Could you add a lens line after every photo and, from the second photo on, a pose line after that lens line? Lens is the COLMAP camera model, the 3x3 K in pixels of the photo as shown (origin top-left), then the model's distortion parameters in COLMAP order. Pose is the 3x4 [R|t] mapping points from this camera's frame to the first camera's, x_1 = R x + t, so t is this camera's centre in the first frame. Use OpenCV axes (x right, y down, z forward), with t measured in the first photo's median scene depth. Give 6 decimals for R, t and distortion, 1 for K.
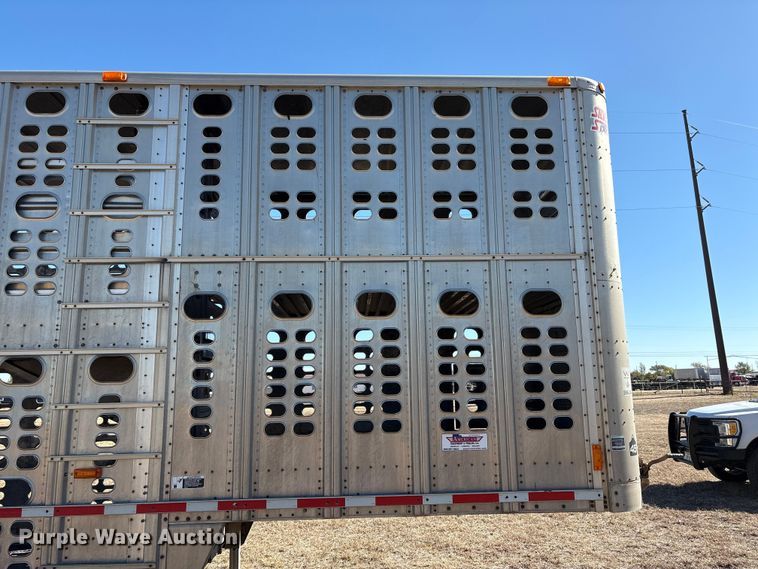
lens RADIAL K [[501.4, 0, 380.4], [0, 501.4, 317.6], [0, 0, 1]] dist [0.013902, 0.001772]
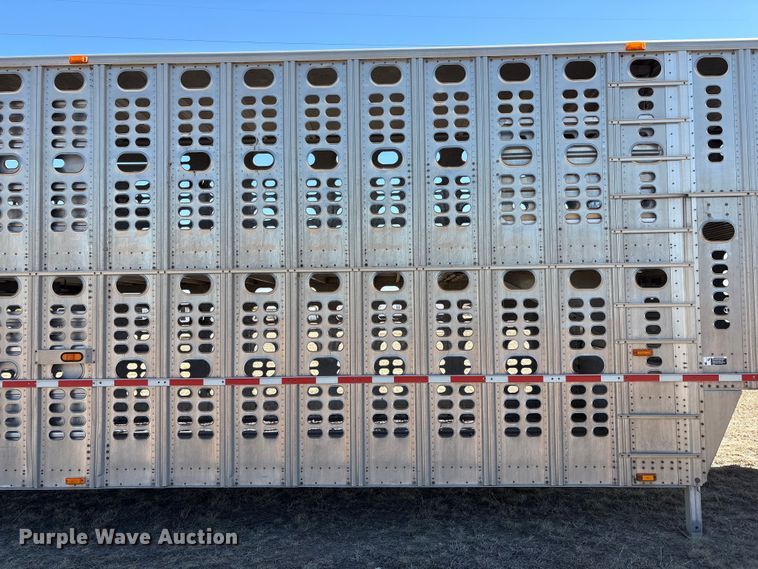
lens RADIAL K [[377.1, 0, 378.8], [0, 377.1, 295.9], [0, 0, 1]] dist [0.010527, -0.001138]
pose [[0.998141, 0.006599, -0.060593, -1.131086], [0.001281, 0.991631, 0.129101, 0.015748], [0.060937, -0.128939, 0.989778, -0.052945]]
